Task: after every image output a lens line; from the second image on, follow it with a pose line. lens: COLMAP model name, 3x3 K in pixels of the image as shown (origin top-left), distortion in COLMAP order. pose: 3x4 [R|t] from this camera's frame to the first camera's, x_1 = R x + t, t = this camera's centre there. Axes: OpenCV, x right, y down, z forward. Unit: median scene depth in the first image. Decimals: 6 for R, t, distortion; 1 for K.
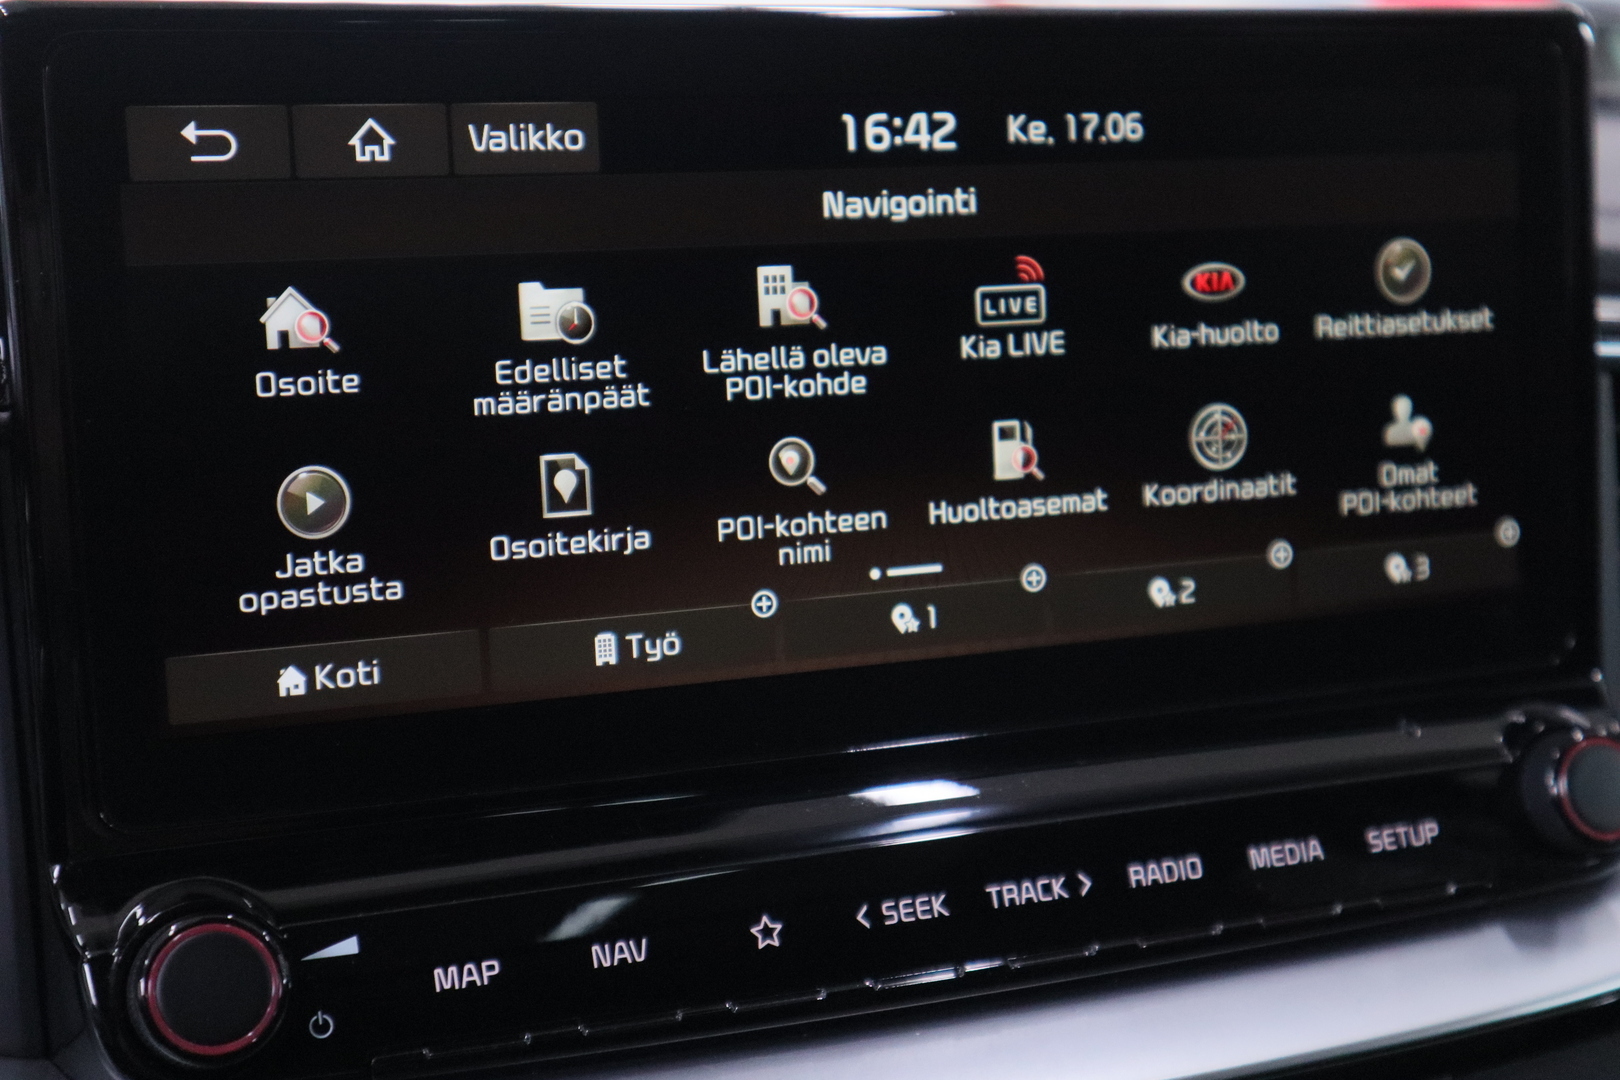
lens RADIAL K [[2556.2, 0, 793.1], [0, 2556.2, 582.6], [0, 0, 1]] dist [-0.013169, 0.000000]
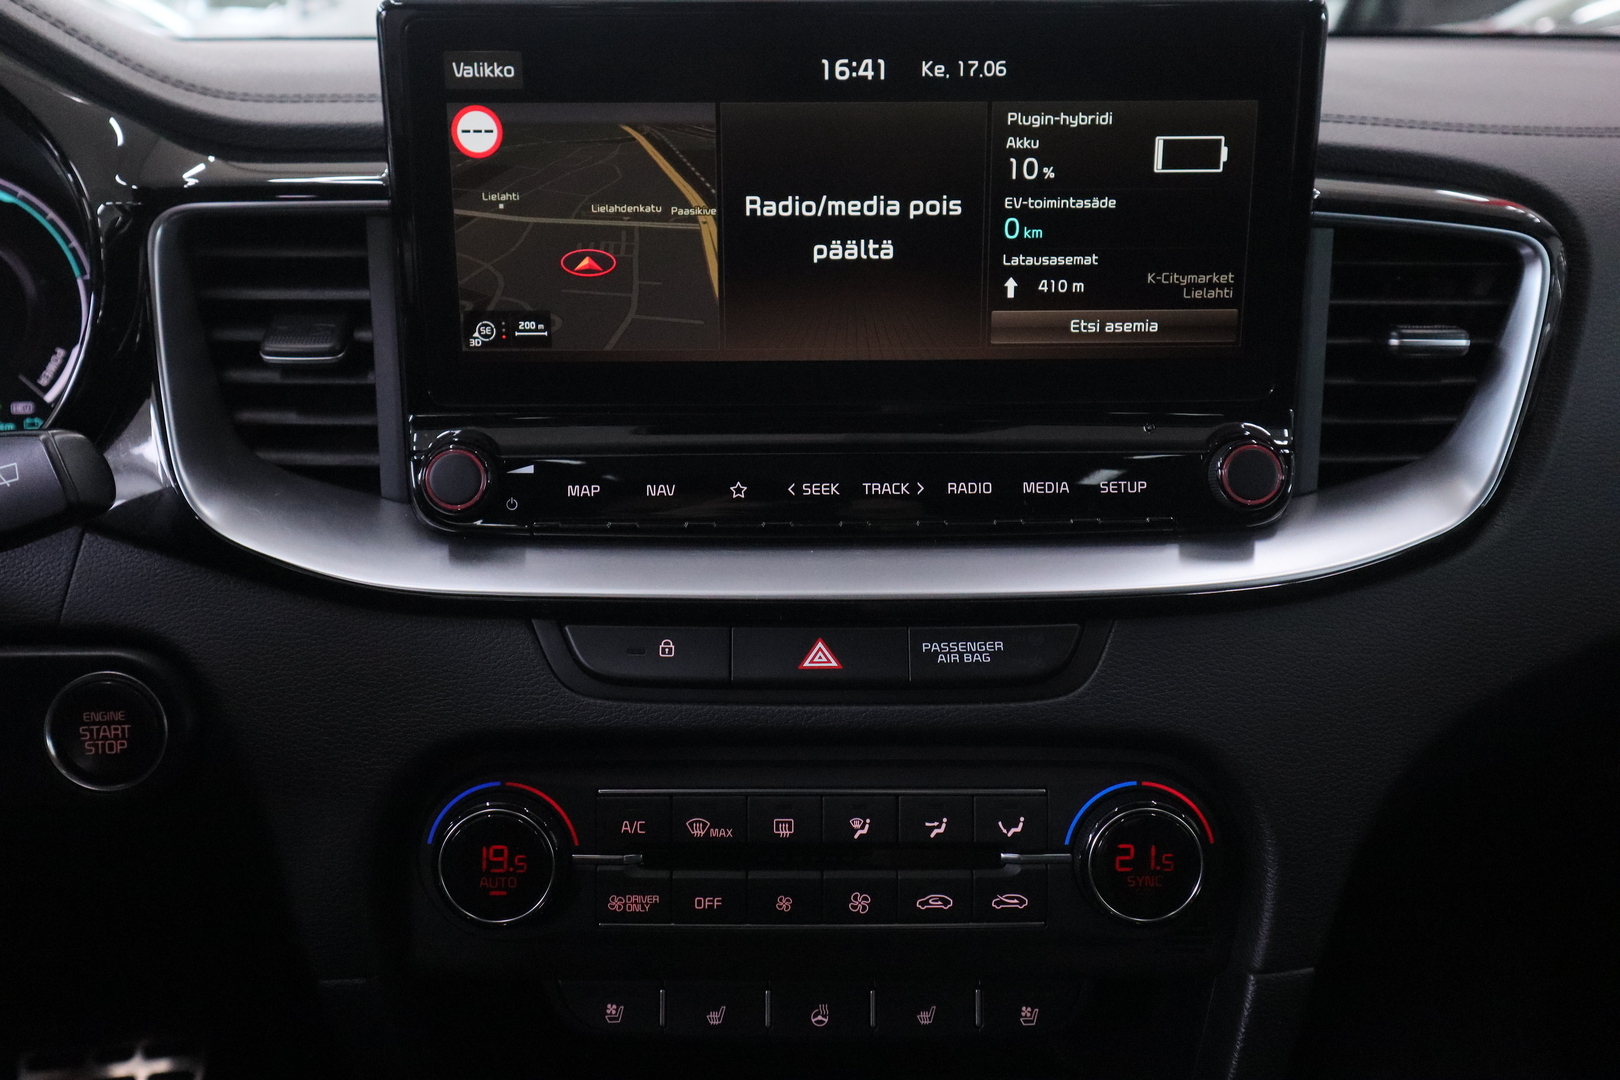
lens RADIAL K [[1360.5, 0, 799.1], [0, 1360.5, 533.3], [0, 0, 1]] dist [-0.003683, 0.011381]
pose [[0.925158, 0.137332, -0.353868, 0.393903], [-0.079721, 0.981763, 0.172588, -0.015096], [0.371116, -0.131460, 0.919234, 0.045085]]
